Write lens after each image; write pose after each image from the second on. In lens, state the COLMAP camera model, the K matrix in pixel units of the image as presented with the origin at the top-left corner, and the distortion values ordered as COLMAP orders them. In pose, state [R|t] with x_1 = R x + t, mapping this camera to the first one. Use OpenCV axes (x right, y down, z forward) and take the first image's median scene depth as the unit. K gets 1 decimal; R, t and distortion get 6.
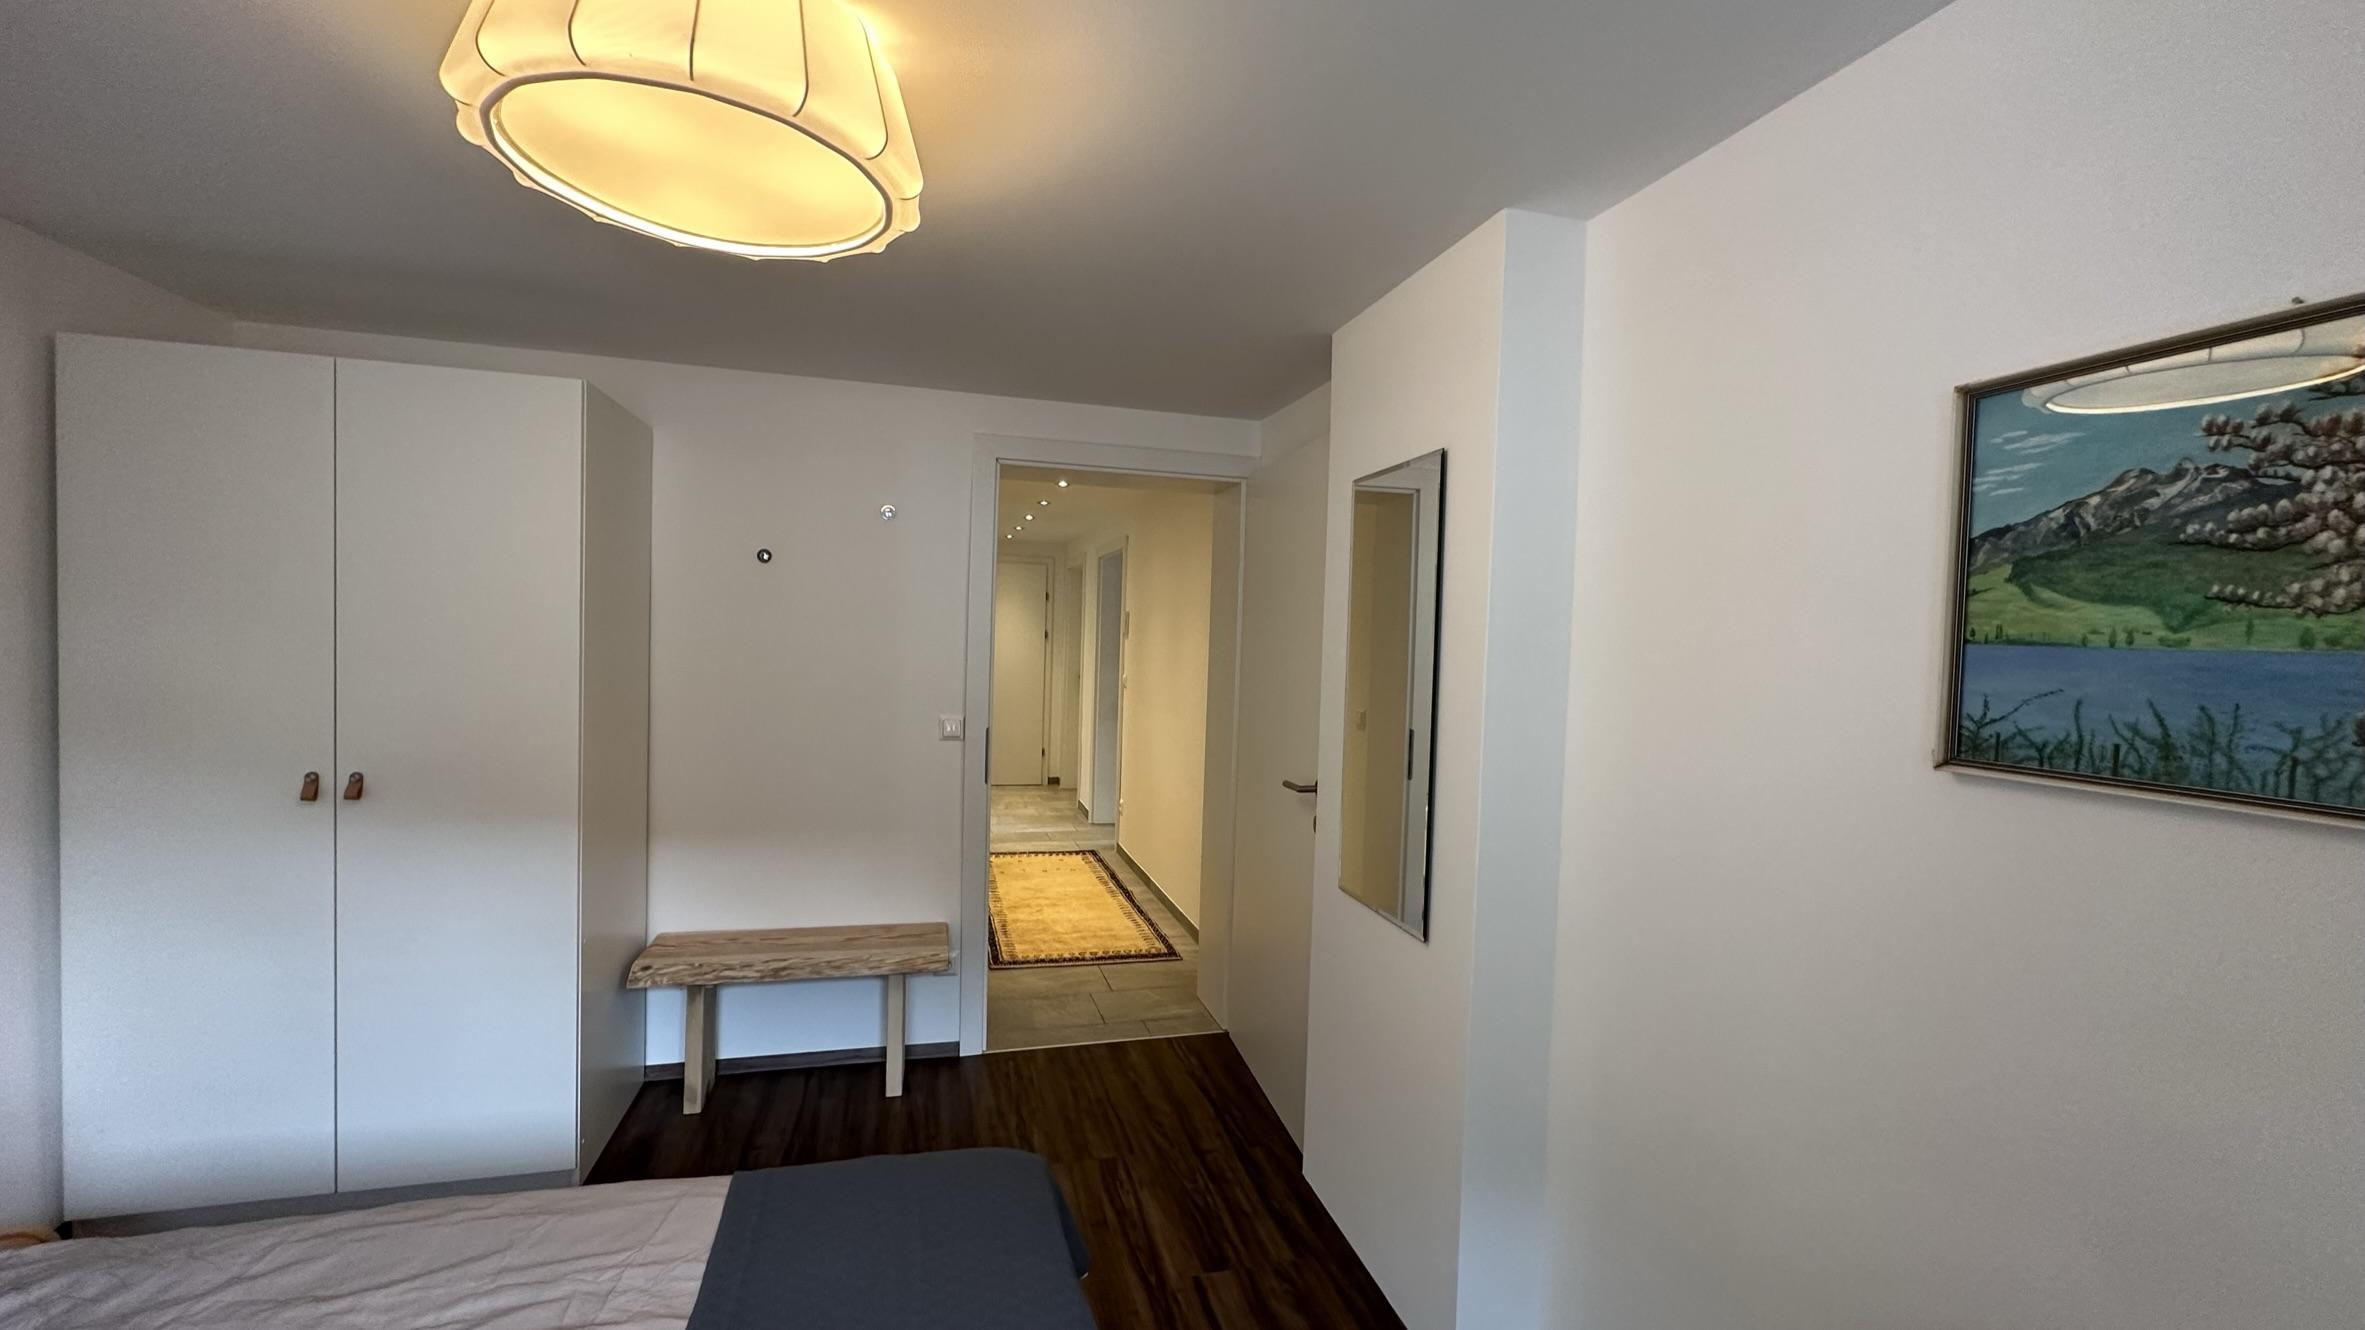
lens RADIAL K [[941.7, 0, 1178.0], [0, 941.7, 671.3], [0, 0, 1]] dist [-0.002165, 0.000661]
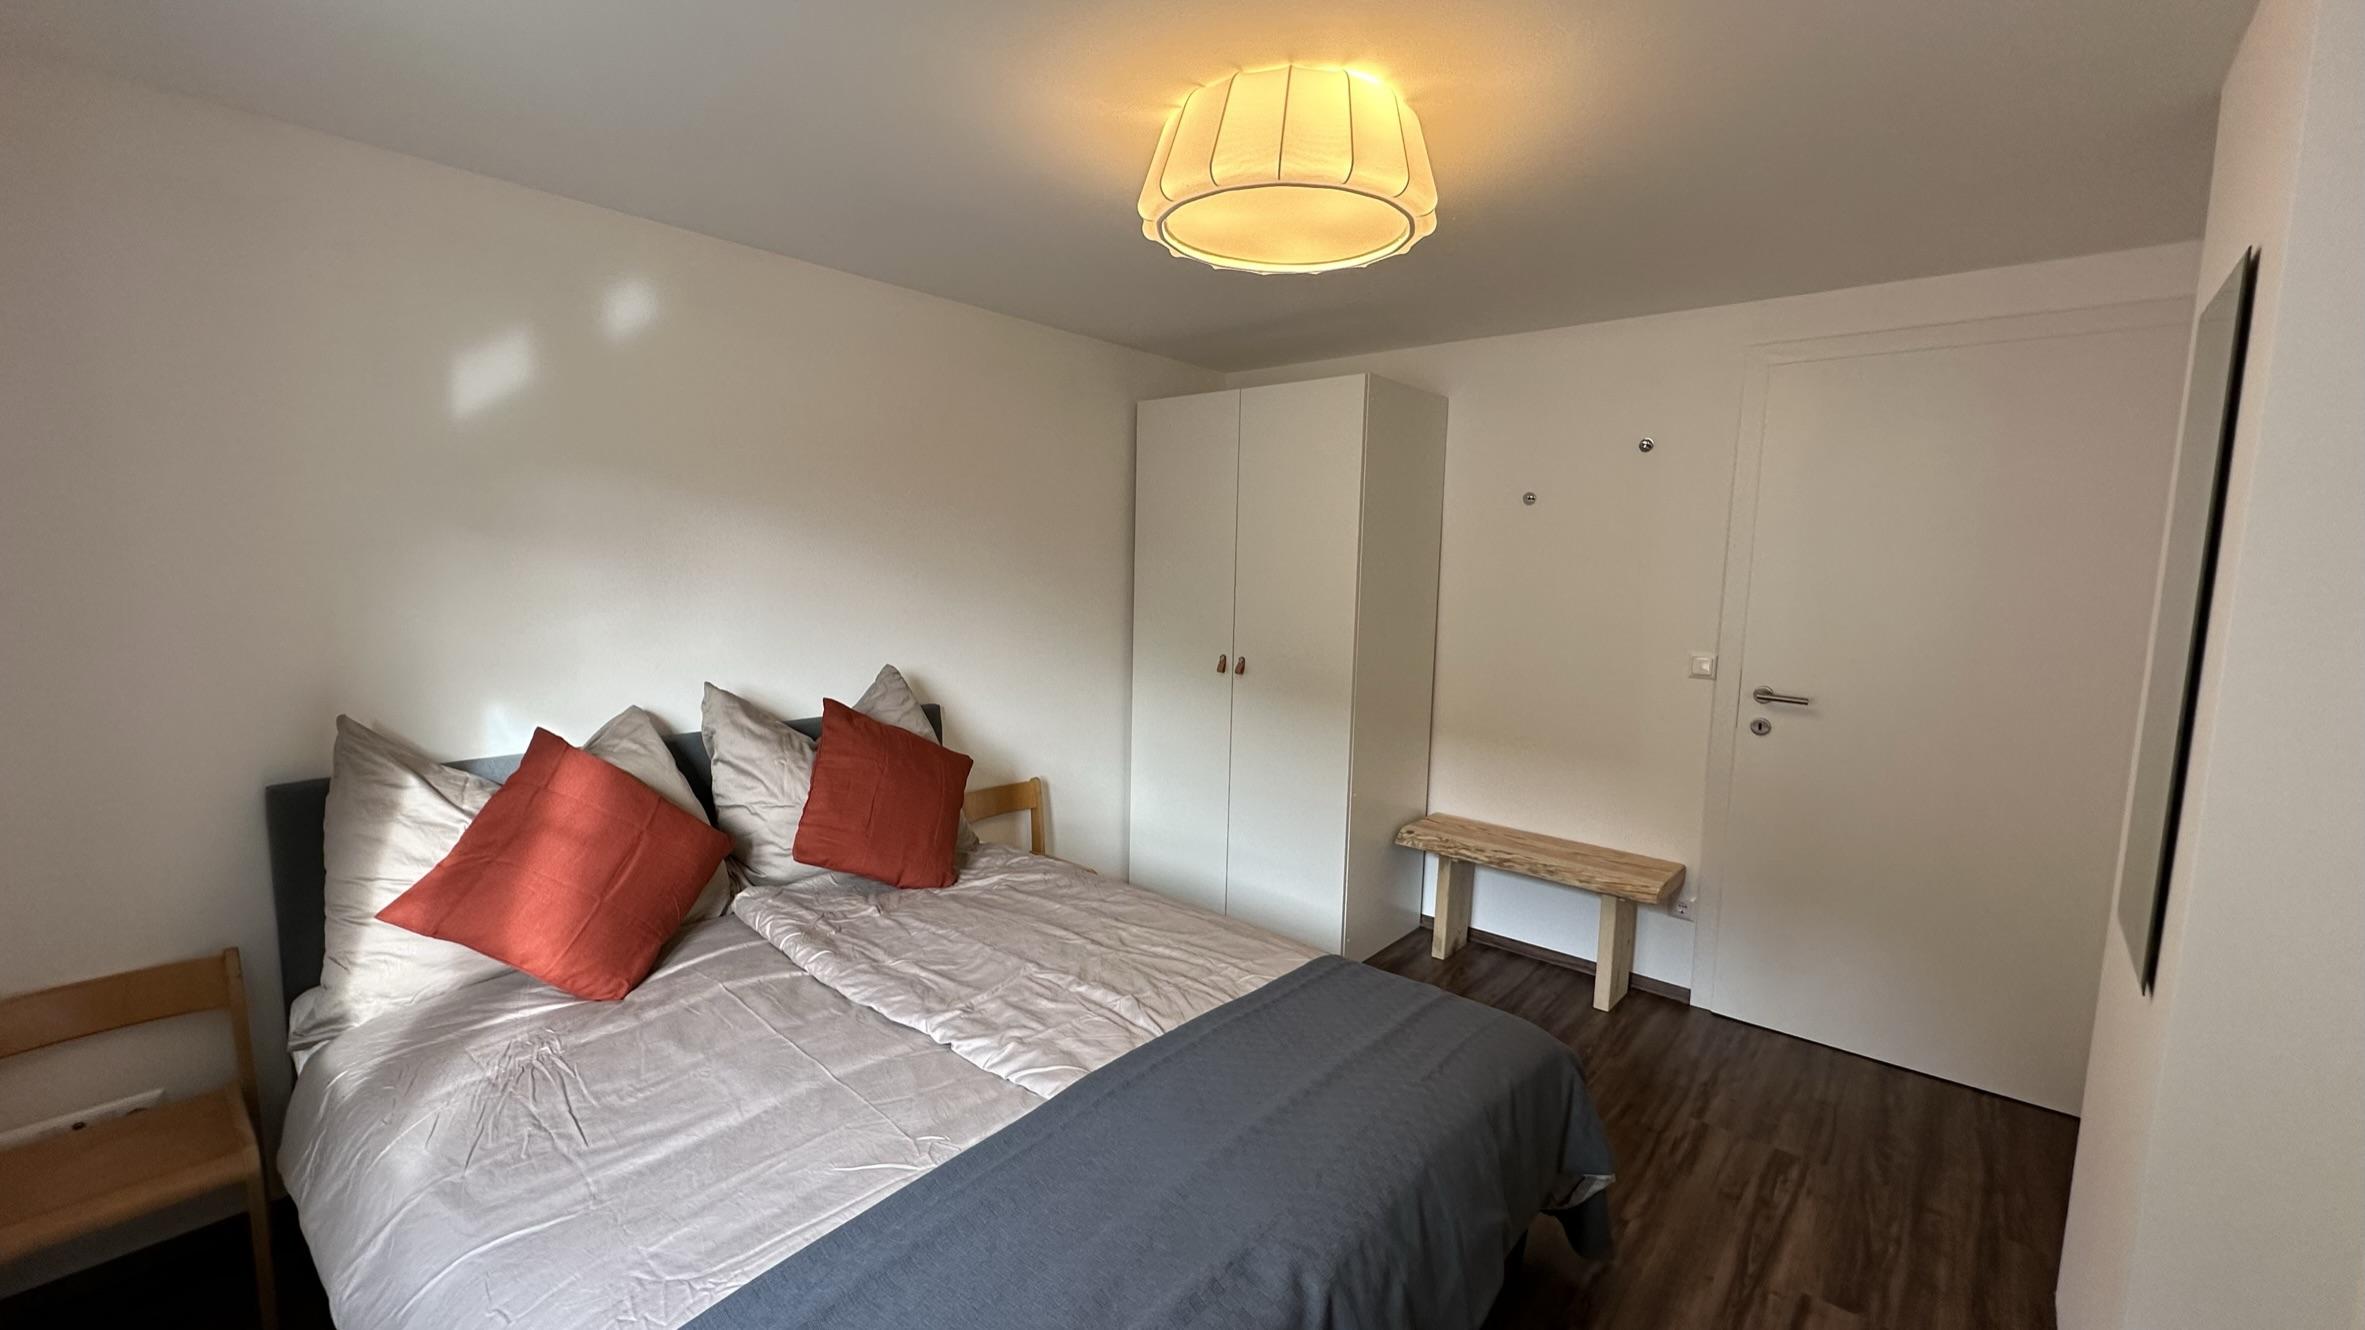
lens RADIAL K [[941.7, 0, 1178.0], [0, 941.7, 671.3], [0, 0, 1]] dist [-0.002165, 0.000661]
pose [[0.561932, 0.077967, -0.823501, 0.281634], [-0.035377, 0.996902, 0.070244, 0.020214], [0.826427, -0.010340, 0.562949, 0.026250]]
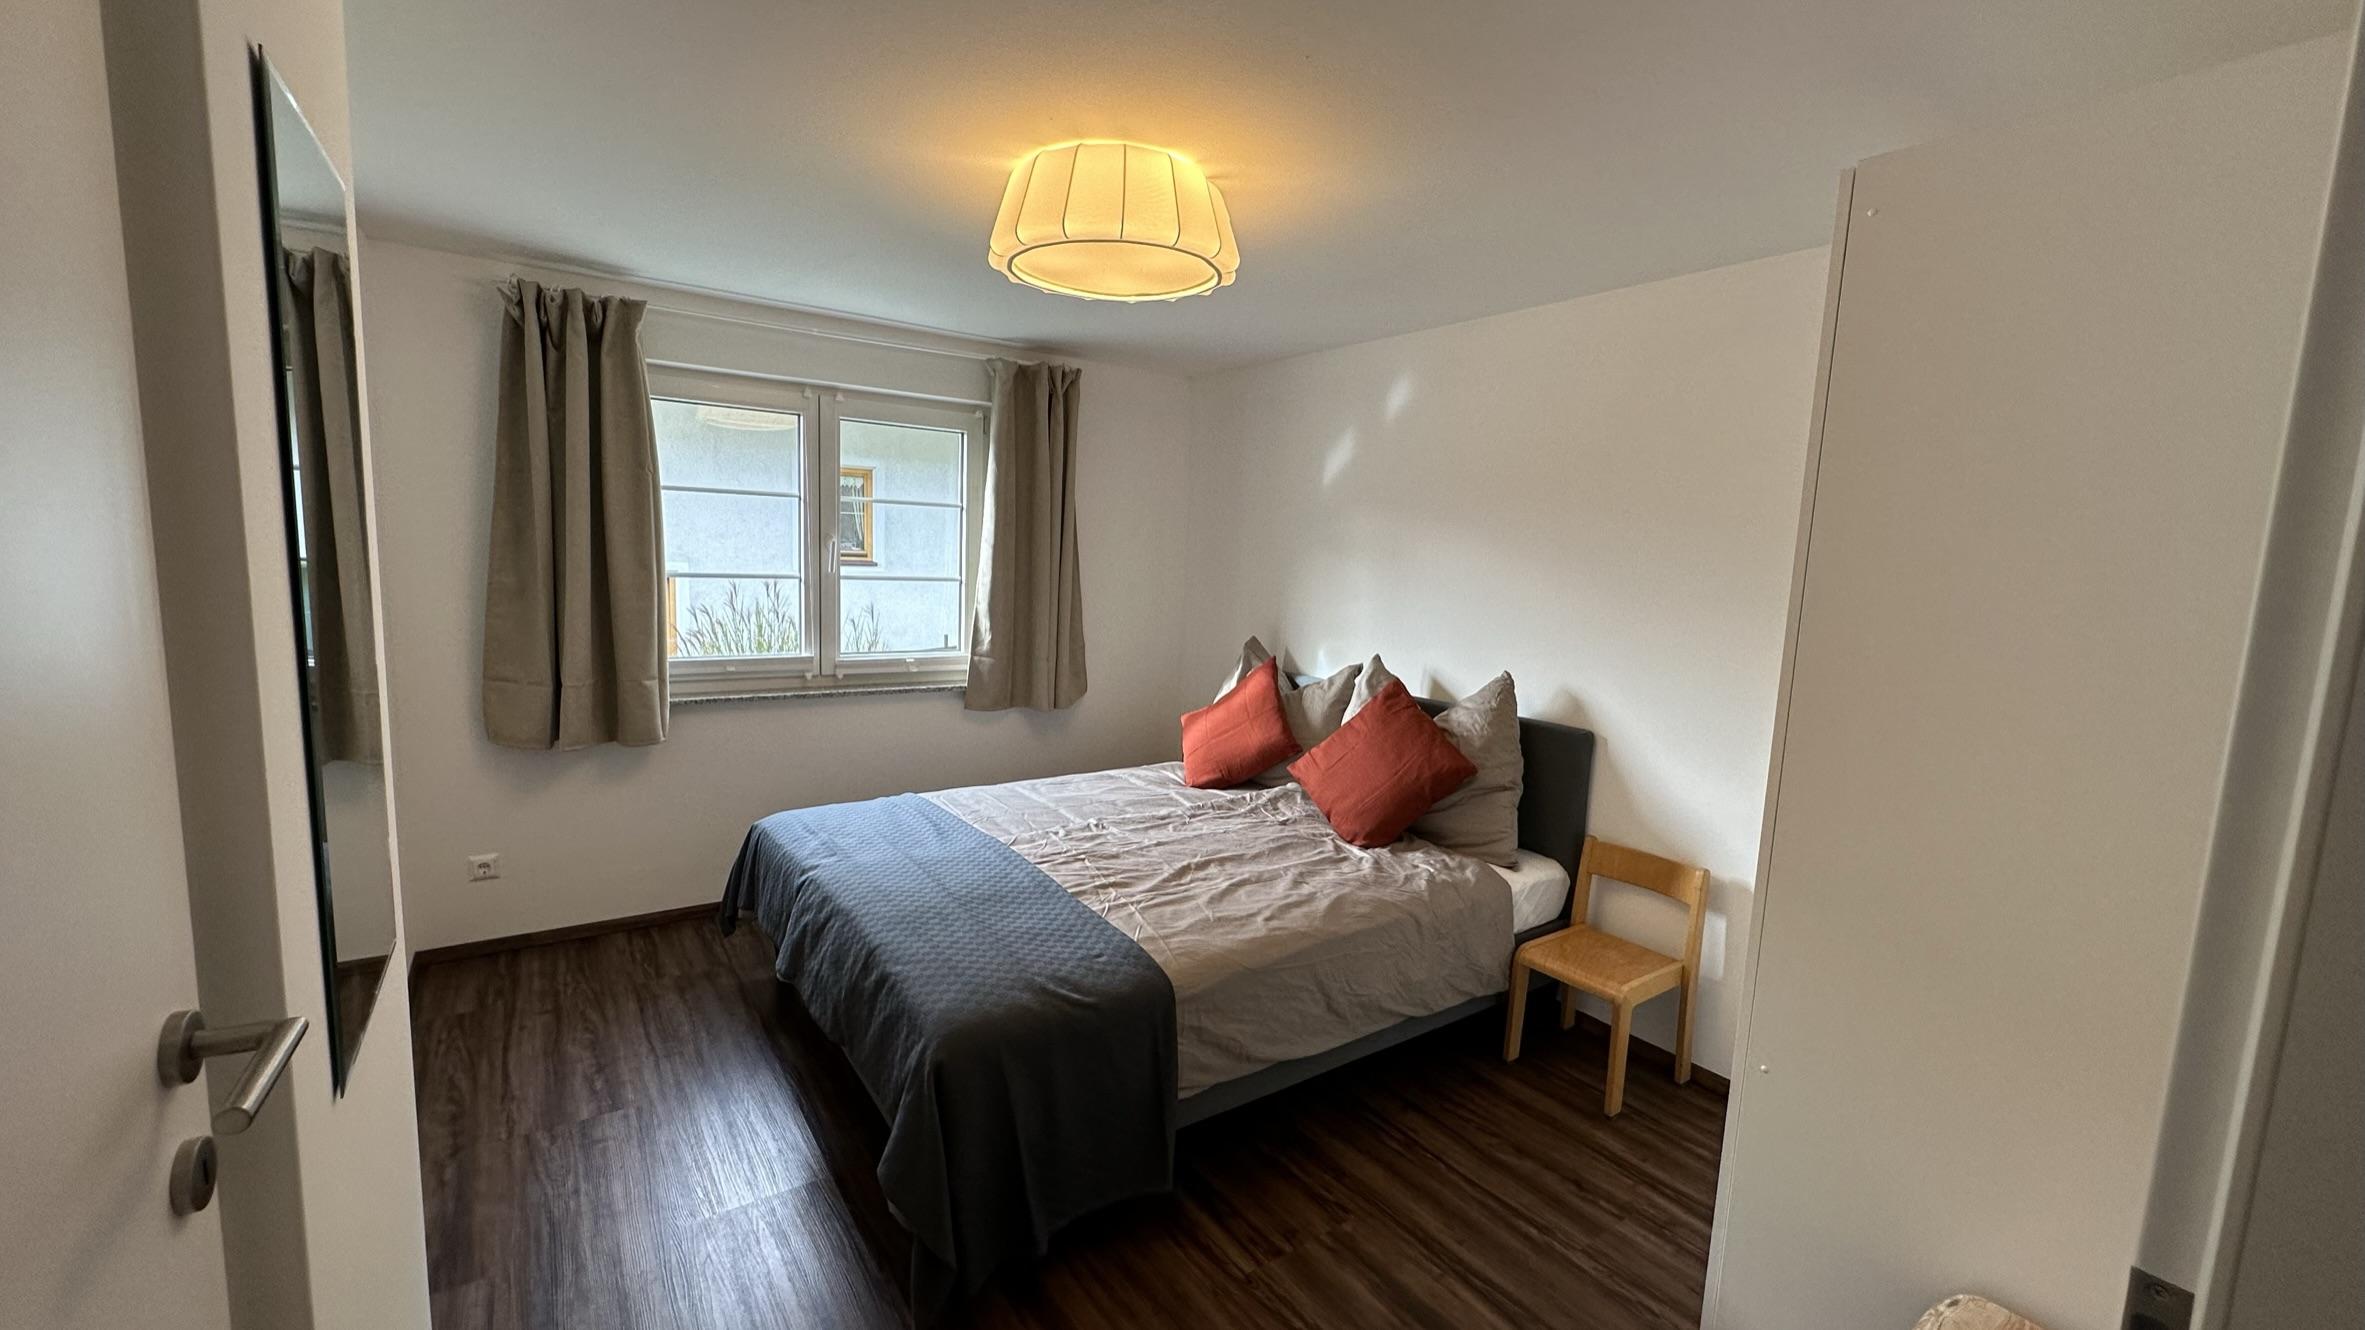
lens RADIAL K [[941.7, 0, 1178.0], [0, 941.7, 671.3], [0, 0, 1]] dist [-0.002165, 0.000661]
pose [[-0.945446, -0.025527, -0.324778, -0.266429], [-0.077825, 0.985759, 0.149072, -0.065038], [0.316348, 0.166215, -0.933968, 2.035252]]
